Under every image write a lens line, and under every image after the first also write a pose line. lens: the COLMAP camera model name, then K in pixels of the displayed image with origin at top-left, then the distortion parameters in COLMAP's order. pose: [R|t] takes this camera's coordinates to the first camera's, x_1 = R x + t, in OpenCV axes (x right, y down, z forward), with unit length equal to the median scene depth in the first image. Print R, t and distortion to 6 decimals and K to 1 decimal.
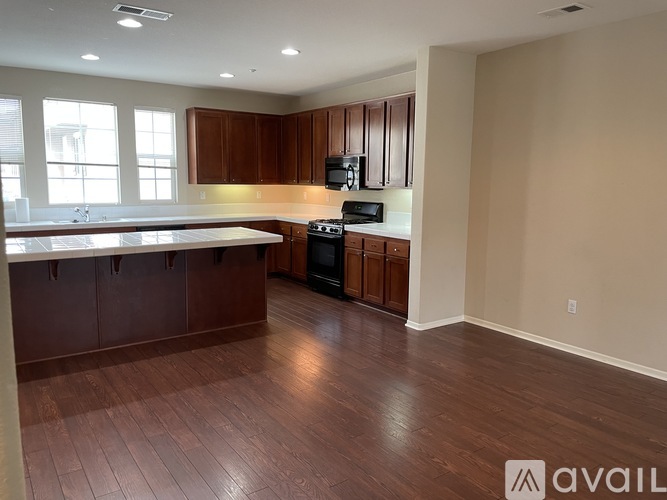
lens RADIAL K [[497.1, 0, 333.2], [0, 497.1, 245.1], [0, 0, 1]] dist [0.005722, -0.005705]
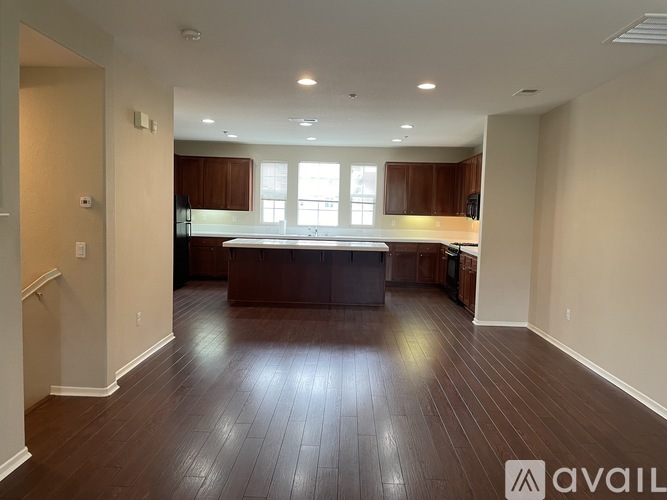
lens RADIAL K [[497.1, 0, 333.2], [0, 497.1, 245.1], [0, 0, 1]] dist [0.005722, -0.005705]
pose [[0.793817, 0.053416, -0.605807, 0.485997], [-0.096791, 0.994535, -0.039138, 0.035022], [0.600405, 0.089705, 0.794649, -0.219514]]
